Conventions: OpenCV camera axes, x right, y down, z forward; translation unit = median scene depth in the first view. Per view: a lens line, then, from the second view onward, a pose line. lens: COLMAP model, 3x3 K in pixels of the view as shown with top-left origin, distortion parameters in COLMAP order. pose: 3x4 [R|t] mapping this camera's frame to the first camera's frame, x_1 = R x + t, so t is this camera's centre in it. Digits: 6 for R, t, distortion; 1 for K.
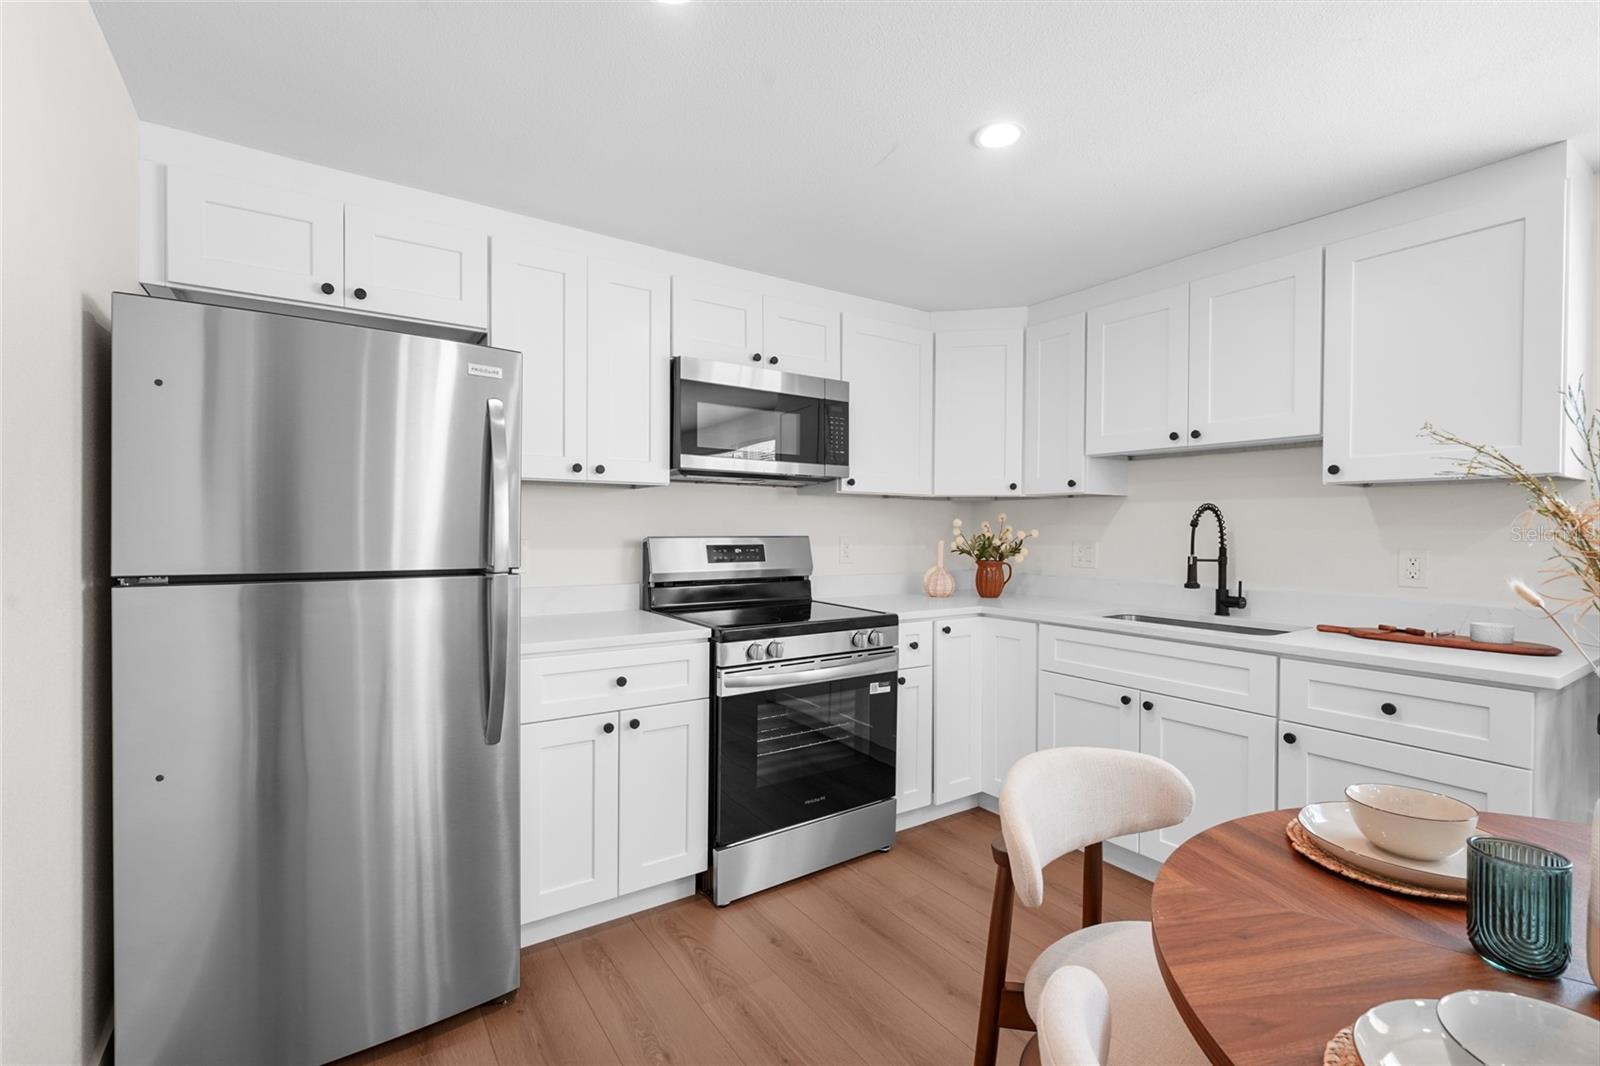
lens RADIAL K [[711.8, 0, 798.0], [0, 711.8, 536.2], [0, 0, 1]] dist [0.000914, 0.000126]
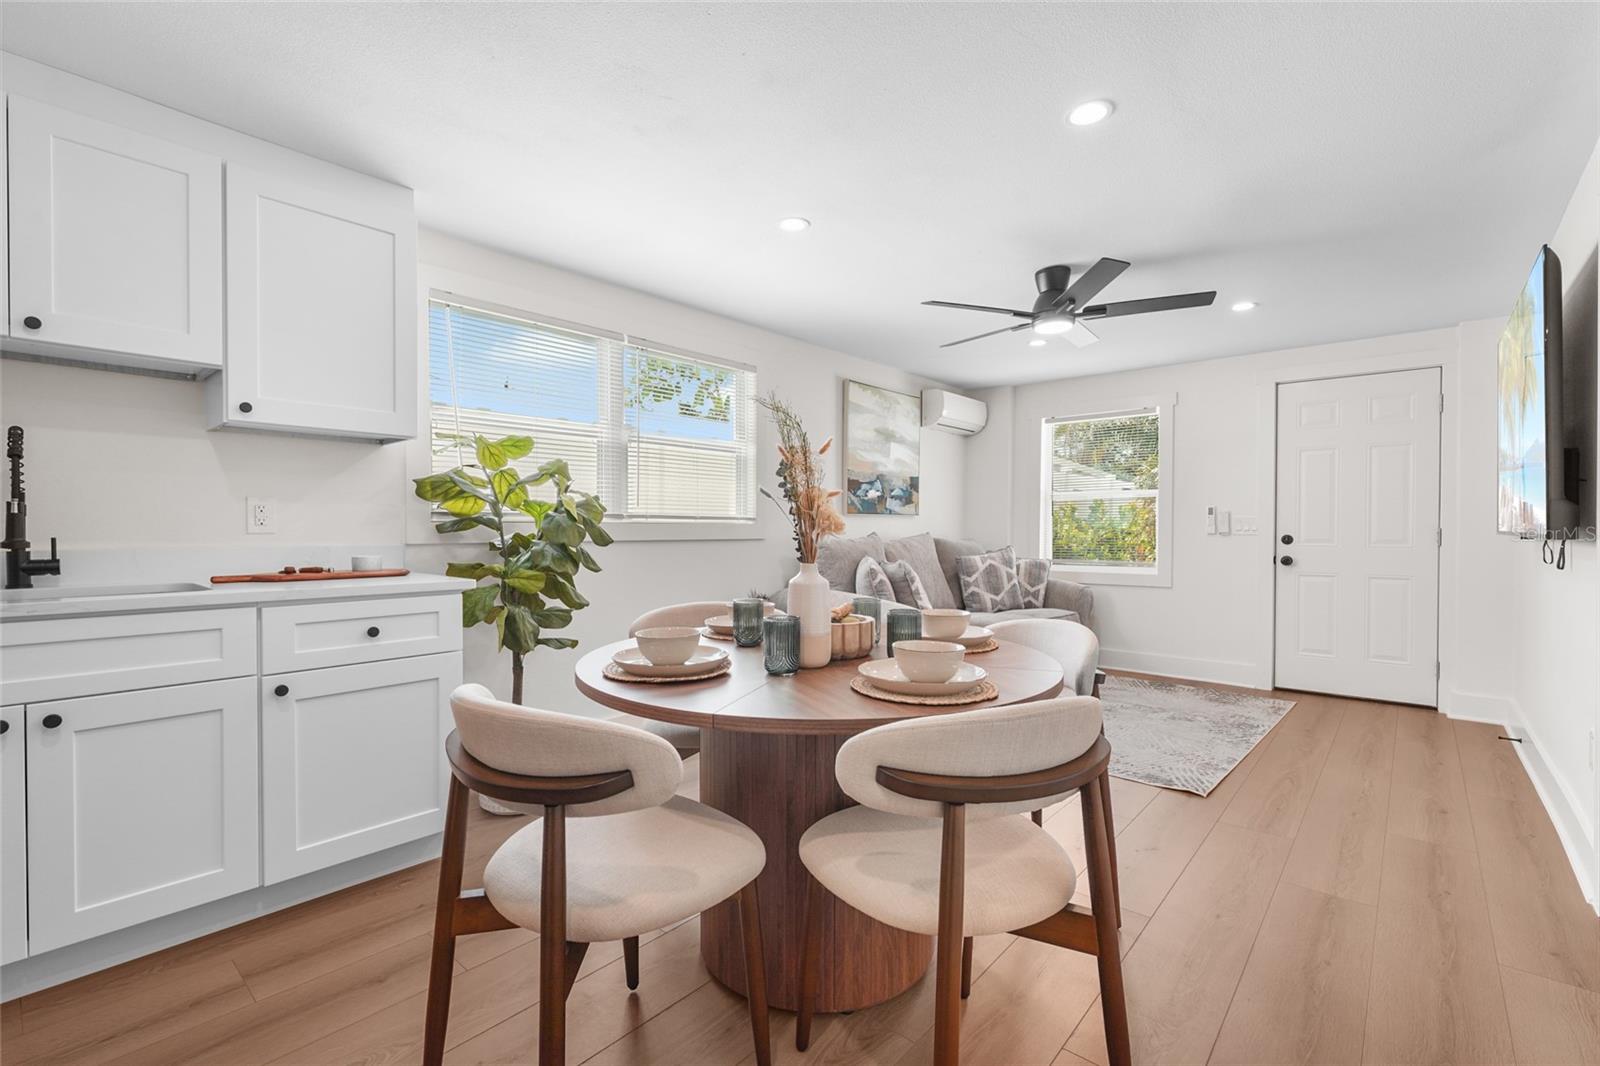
lens RADIAL K [[711.8, 0, 798.0], [0, 711.8, 536.2], [0, 0, 1]] dist [0.000914, 0.000126]
pose [[-0.258855, -0.020336, 0.965702, -0.308005], [0.005962, 0.999726, 0.022650, 0.052621], [-0.965898, 0.011621, -0.258663, 0.477036]]
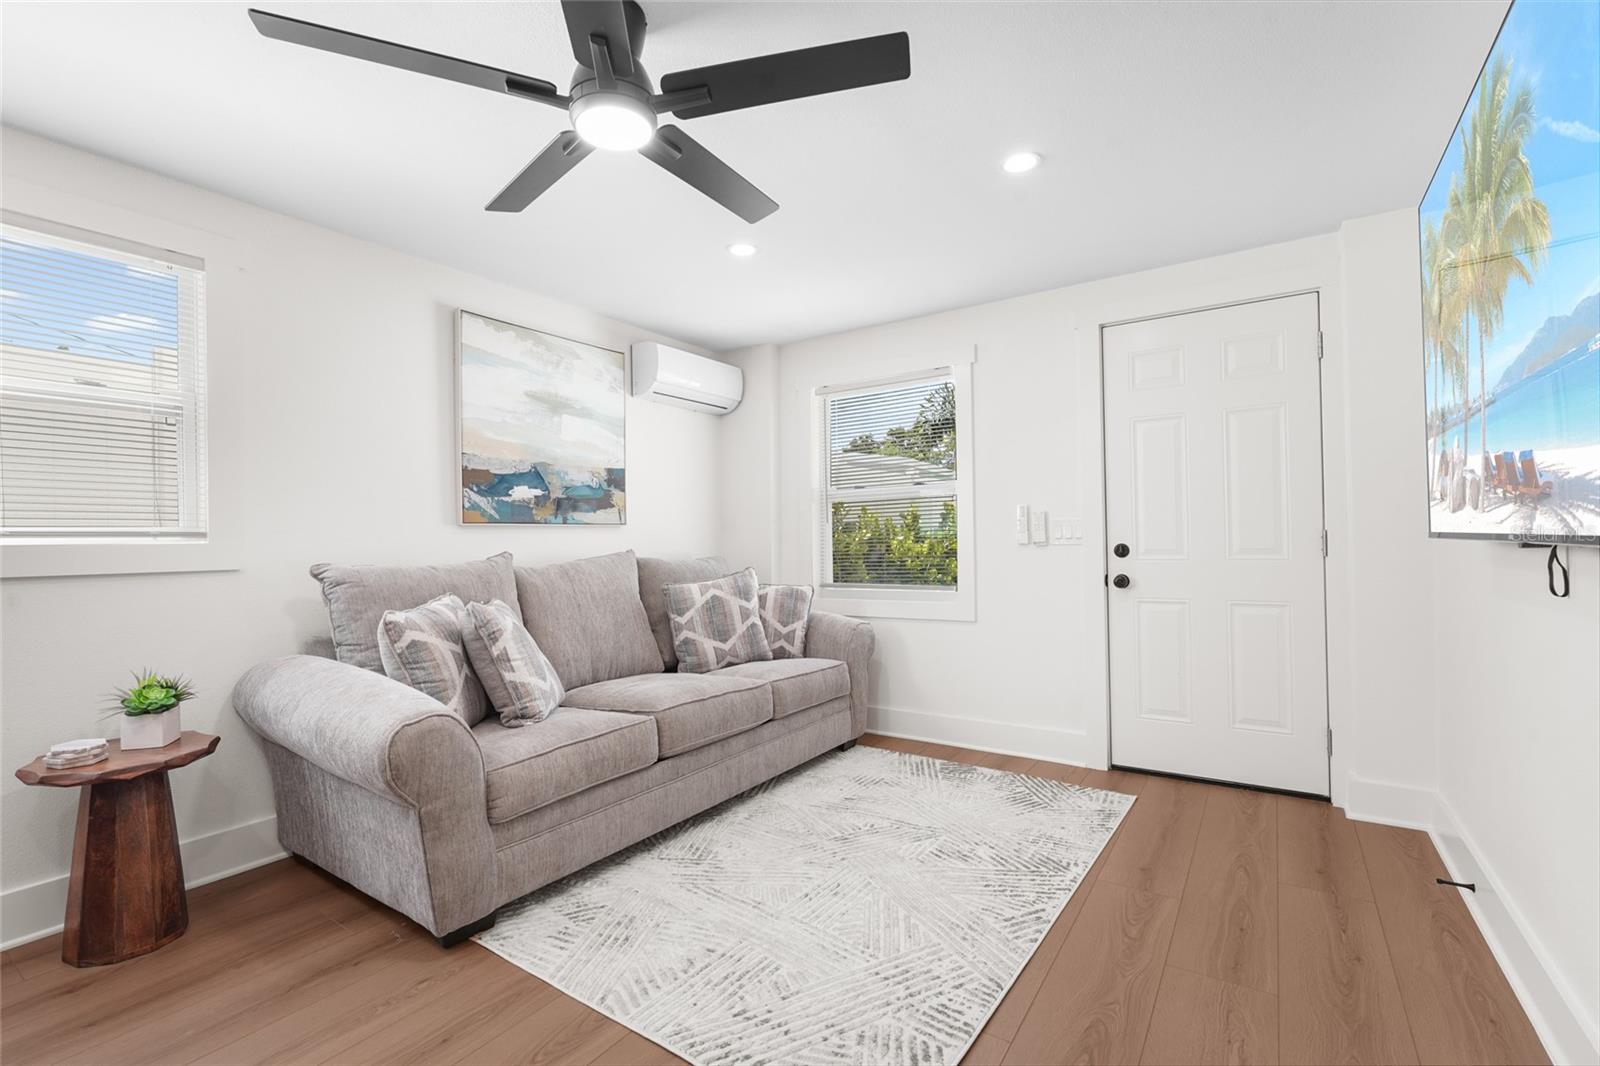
lens RADIAL K [[711.8, 0, 798.0], [0, 711.8, 536.2], [0, 0, 1]] dist [0.000914, 0.000126]
pose [[-0.375511, 0.004683, 0.926806, 0.181880], [0.023931, 0.999703, 0.004645, 0.065202], [-0.926509, 0.023924, -0.375511, -0.209368]]
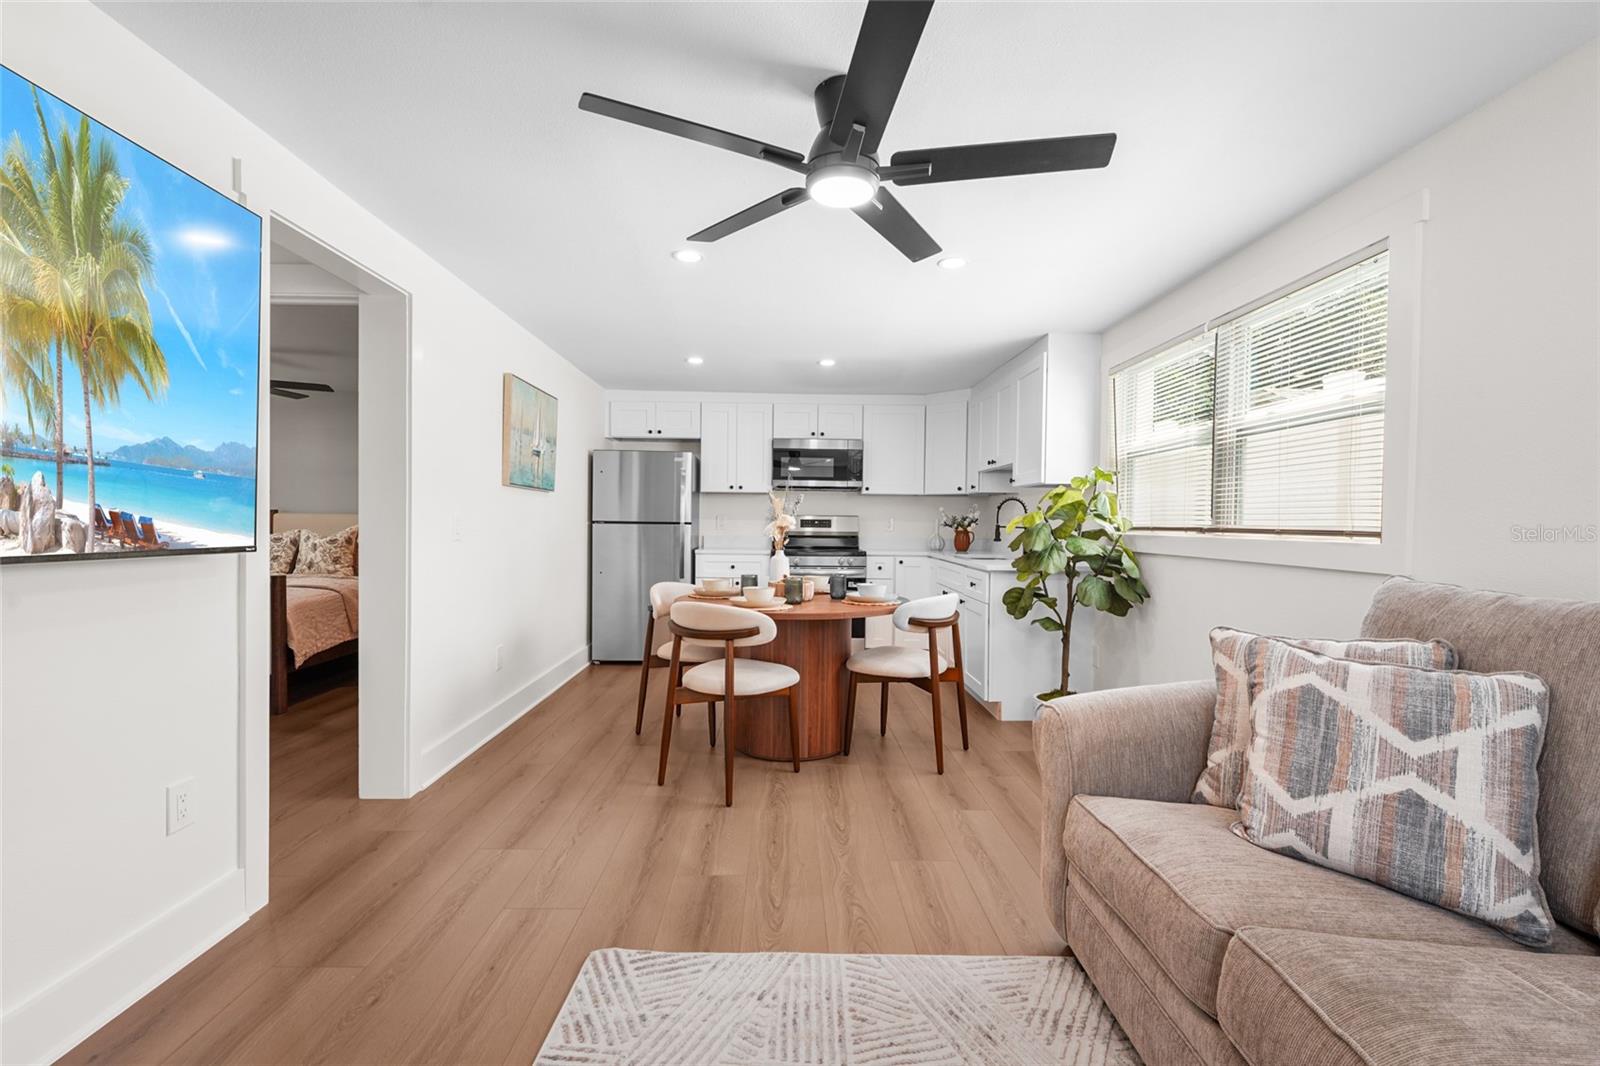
lens RADIAL K [[711.8, 0, 798.0], [0, 711.8, 536.2], [0, 0, 1]] dist [0.000914, 0.000126]
pose [[0.839272, 0.014798, -0.543510, 1.179089], [-0.012614, 0.999890, 0.007746, 0.052800], [0.543565, 0.000354, 0.839367, -0.934896]]
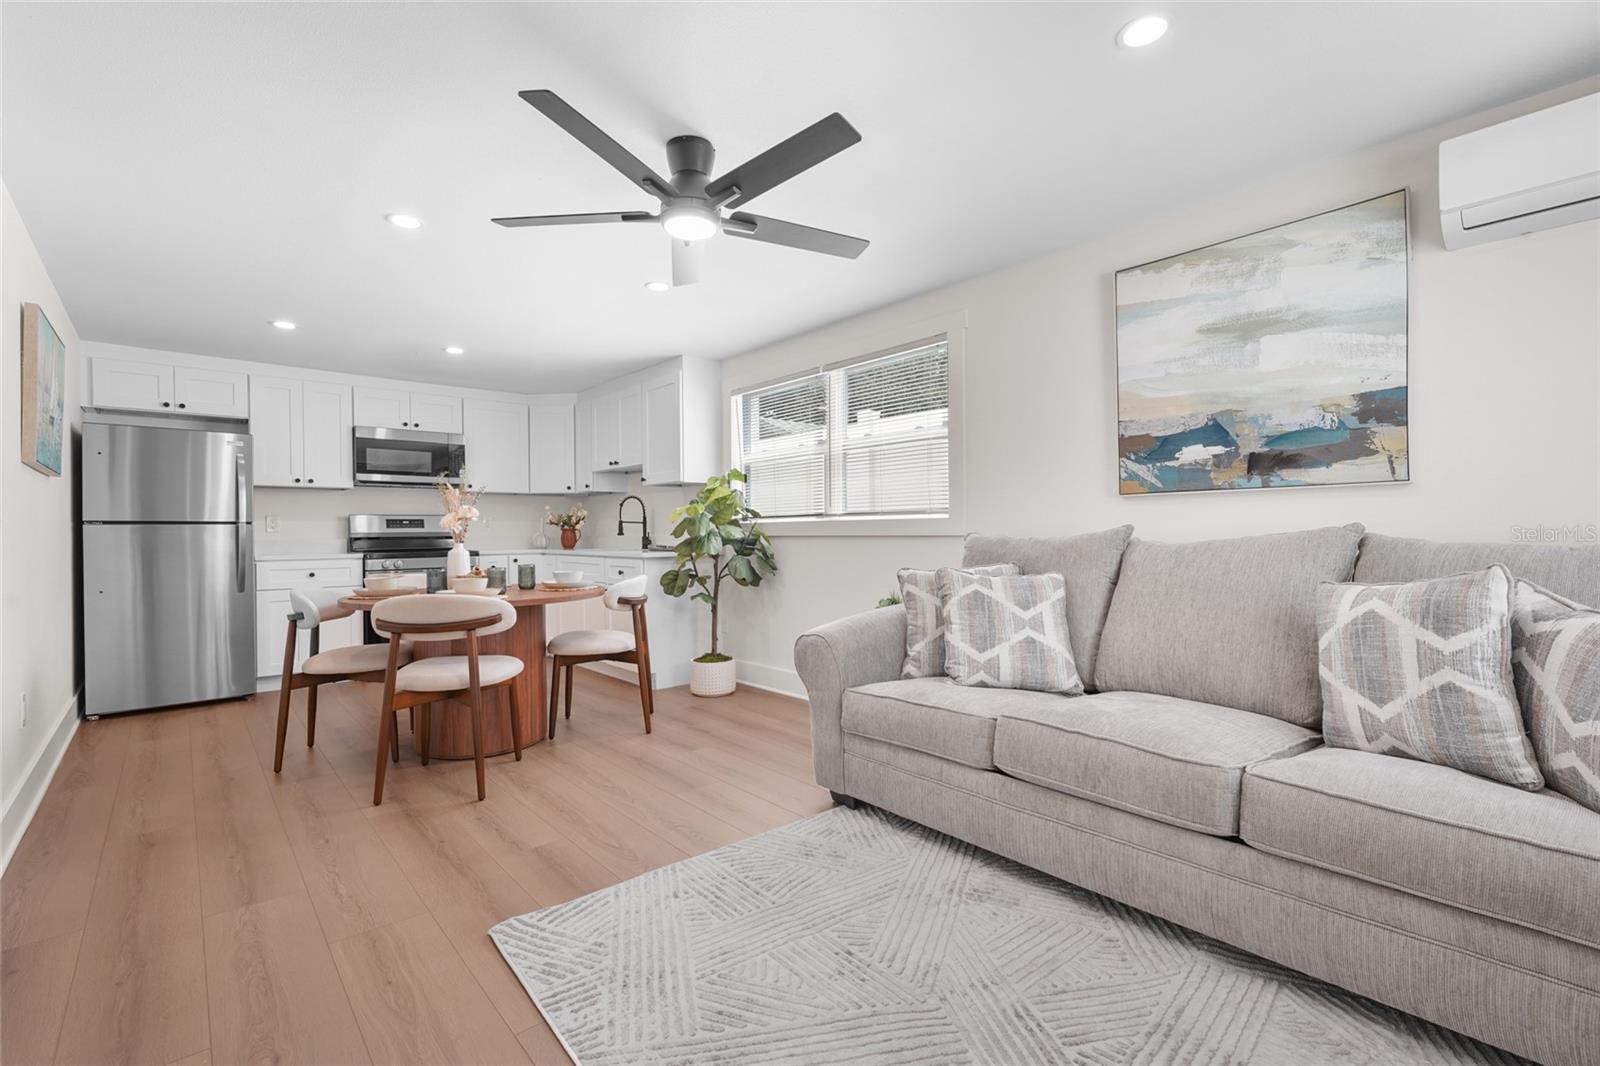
lens RADIAL K [[711.8, 0, 798.0], [0, 711.8, 536.2], [0, 0, 1]] dist [0.000914, 0.000126]
pose [[0.992084, -0.016319, 0.124513, 0.834464], [0.017074, 0.999842, -0.004998, 0.098377], [-0.124412, 0.007085, 0.992205, -1.196304]]
